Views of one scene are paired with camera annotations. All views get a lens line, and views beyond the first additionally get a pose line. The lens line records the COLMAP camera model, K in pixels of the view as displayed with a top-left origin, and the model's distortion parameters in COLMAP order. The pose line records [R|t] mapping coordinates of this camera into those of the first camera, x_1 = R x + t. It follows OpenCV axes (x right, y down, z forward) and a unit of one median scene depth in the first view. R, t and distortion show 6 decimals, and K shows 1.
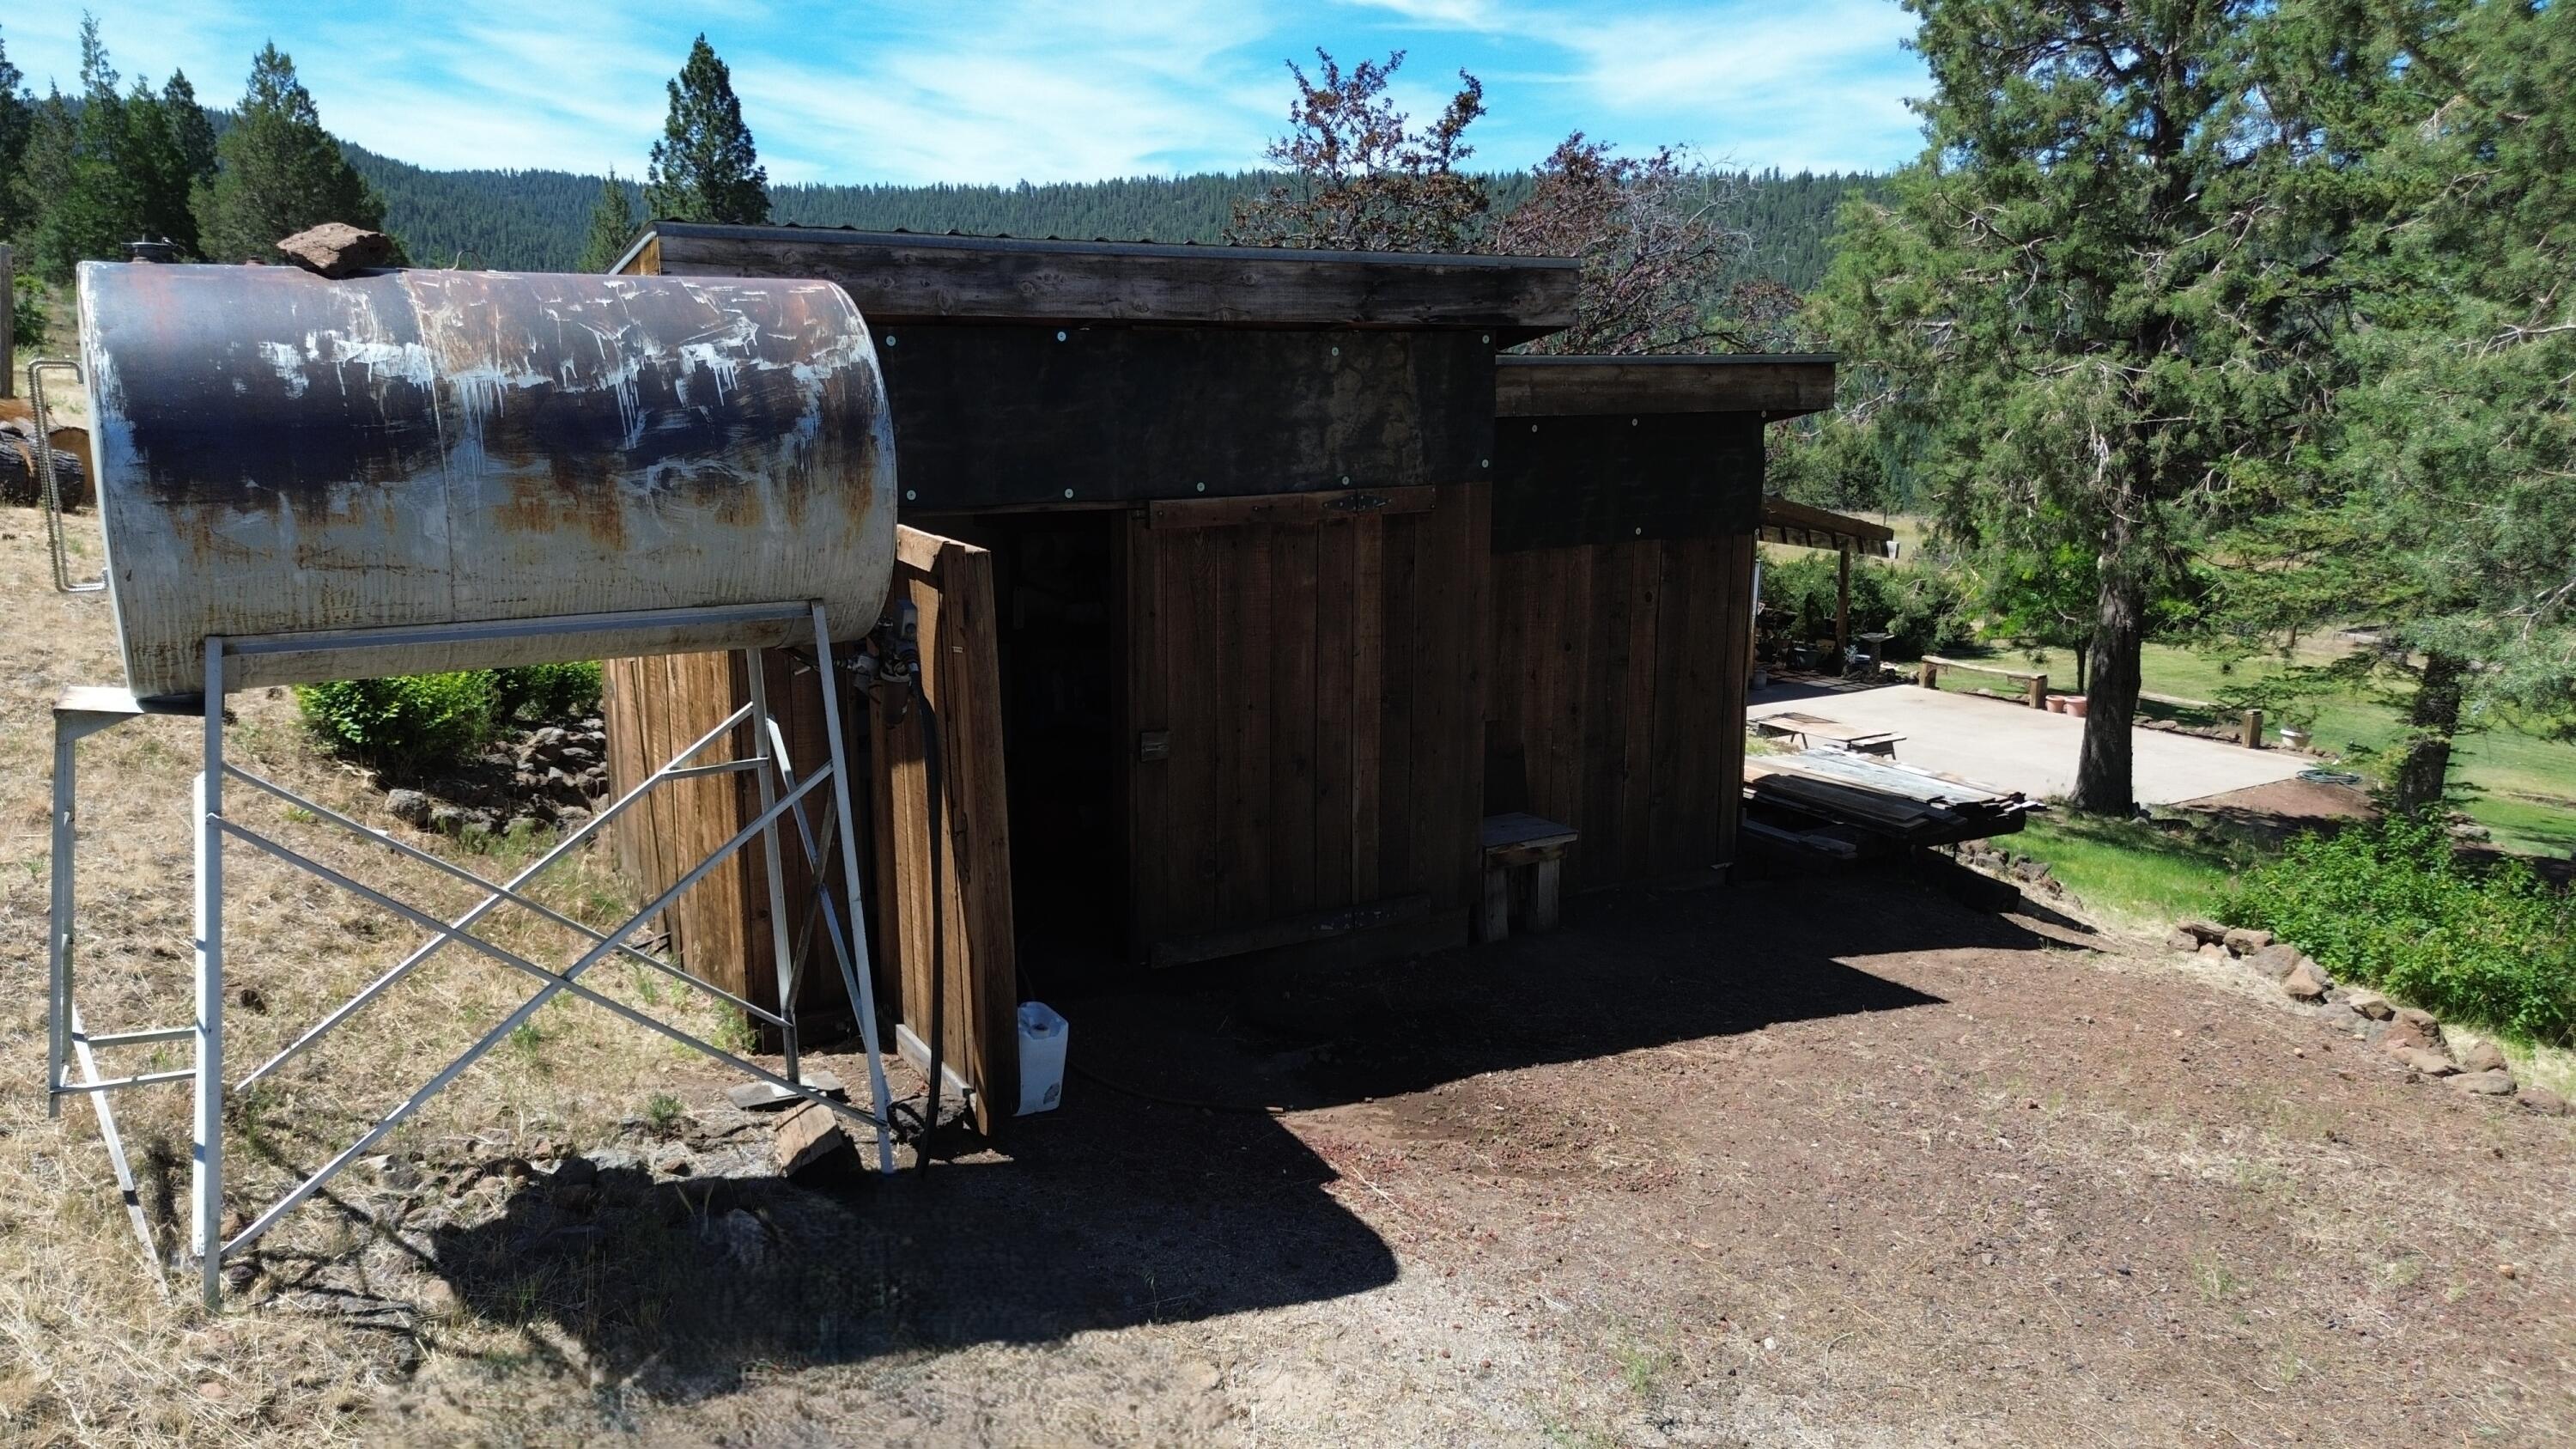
lens RADIAL K [[1838.4, 0, 1288.0], [0, 1838.4, 724.5], [0, 0, 1]] dist [0.102964, -0.098050]
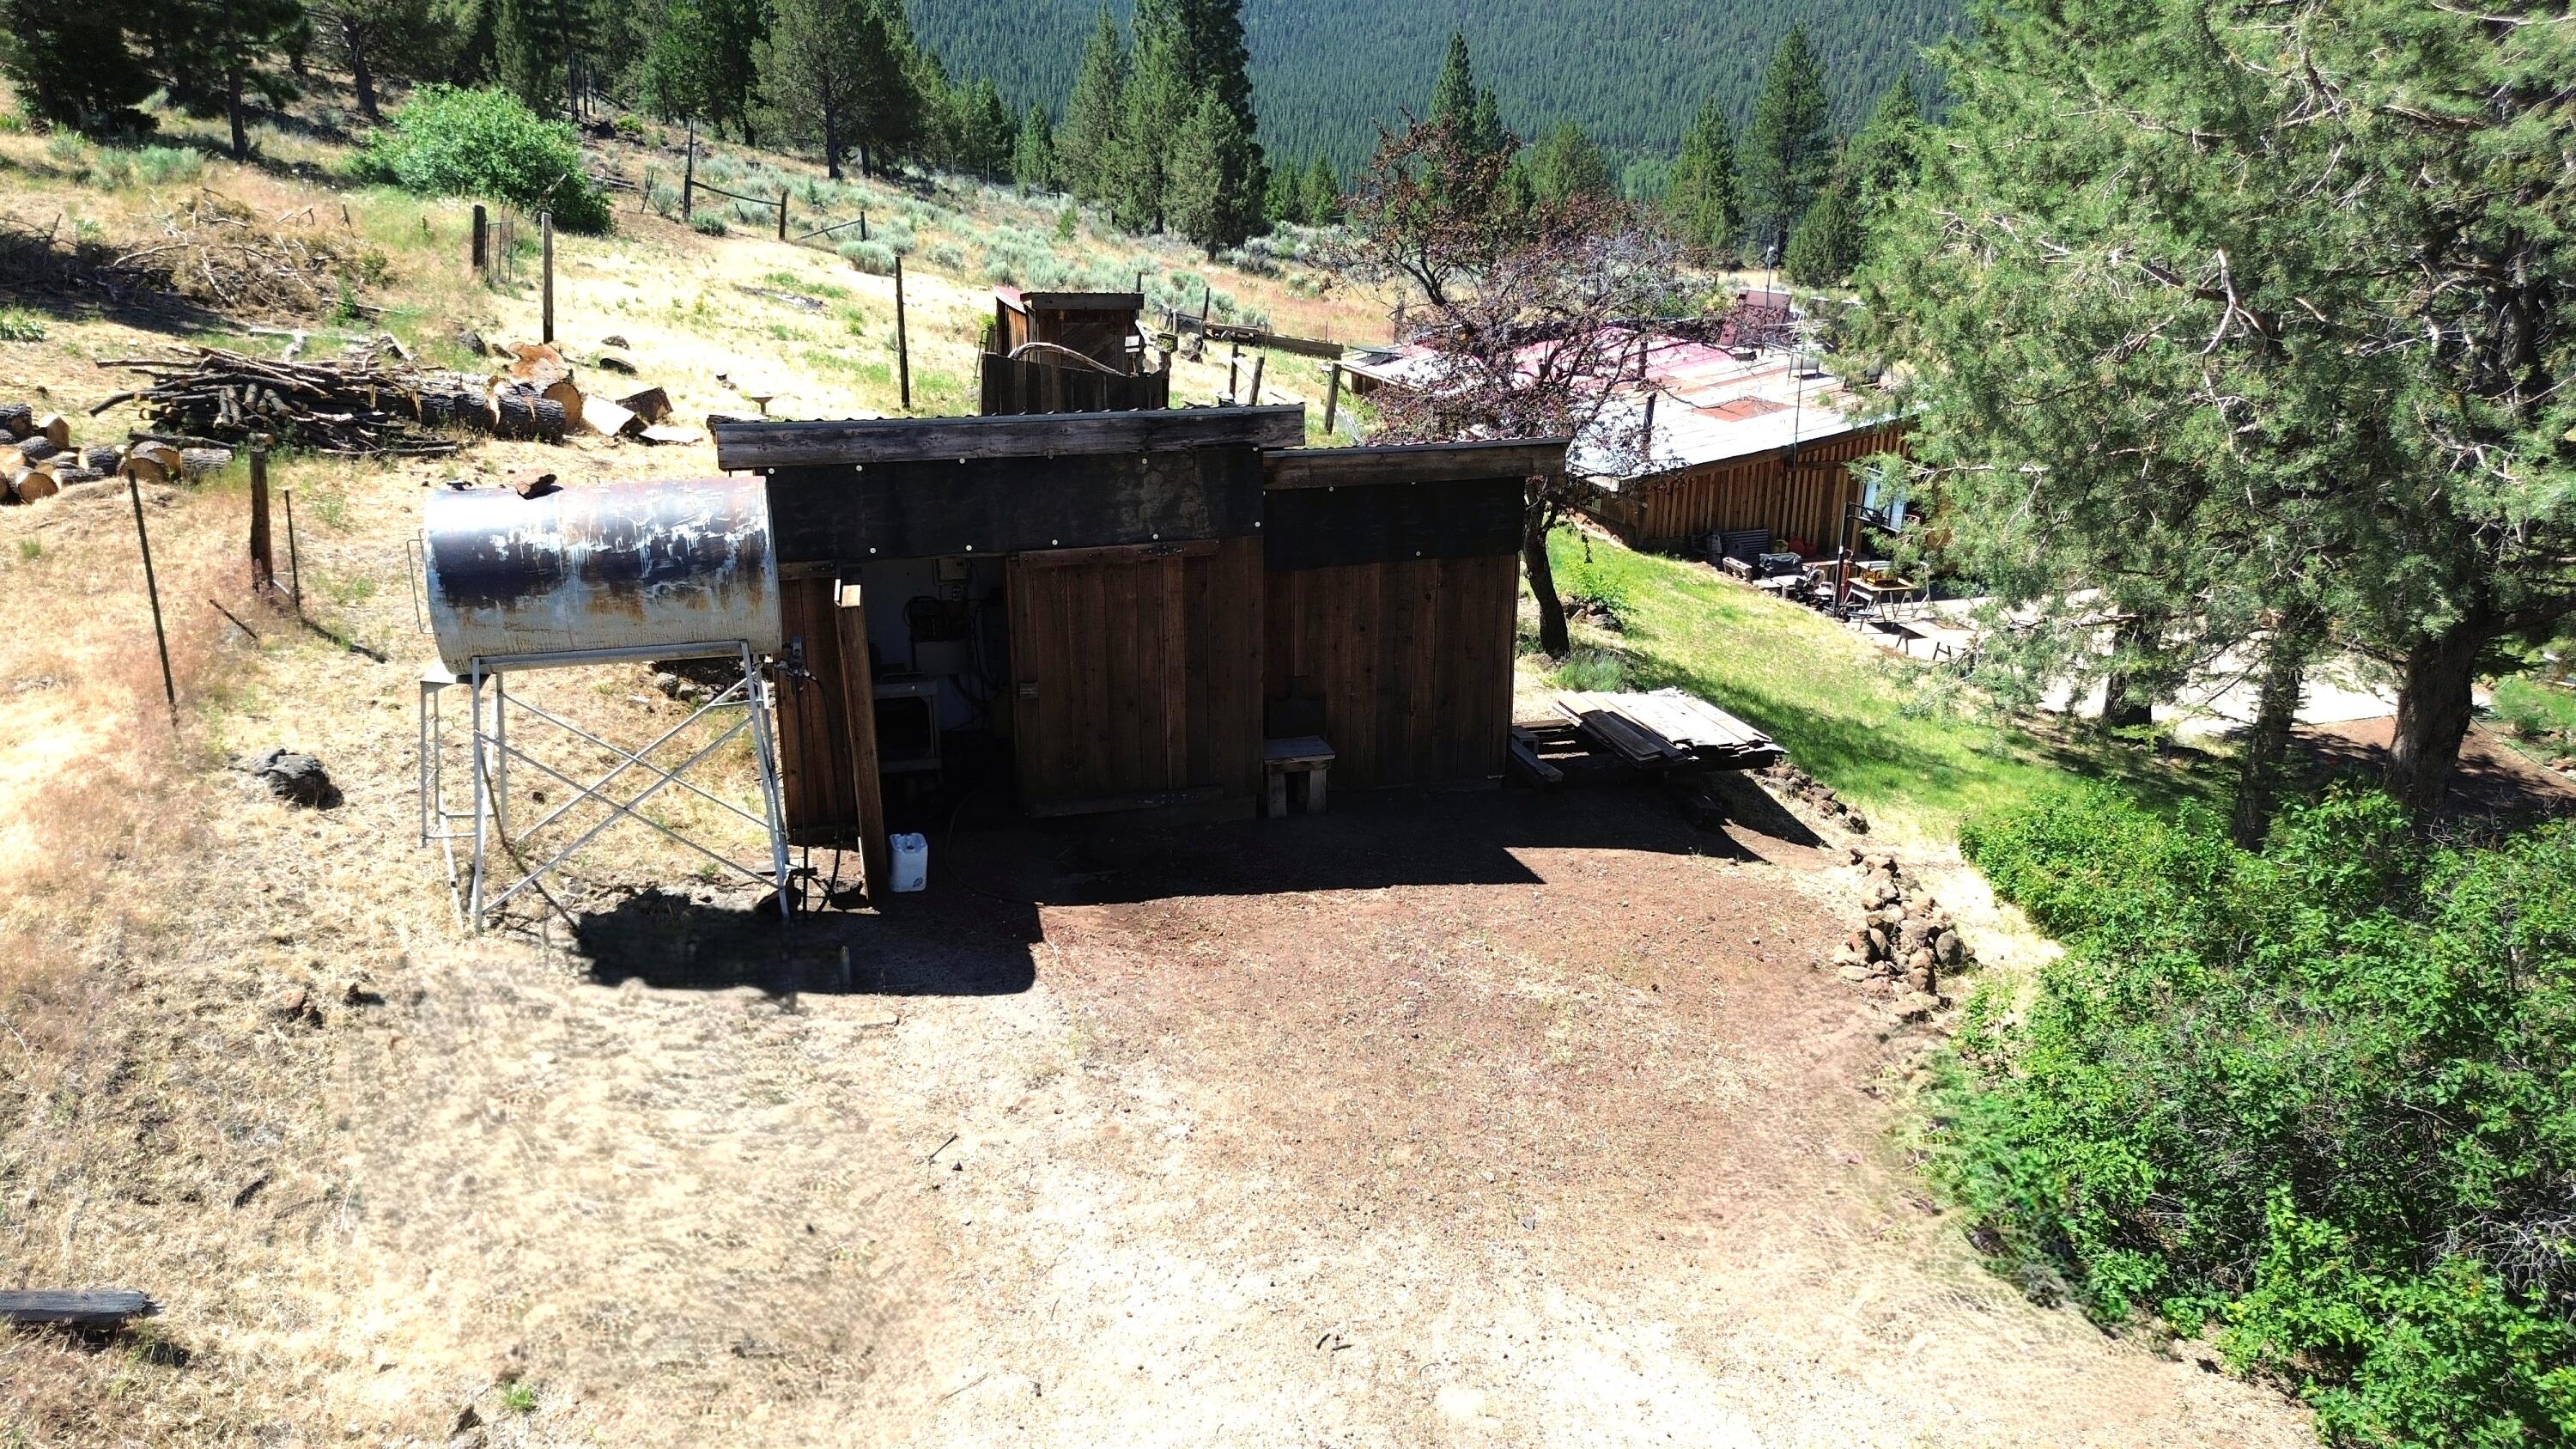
lens RADIAL K [[1816.9, 0, 1288.0], [0, 1816.9, 724.5], [0, 0, 1]] dist [0.107806, -0.164881]
pose [[0.965479, 0.081655, -0.247353, 0.620444], [-0.054189, 0.991783, 0.115891, -0.177354], [0.254783, -0.098486, 0.961970, -0.610928]]
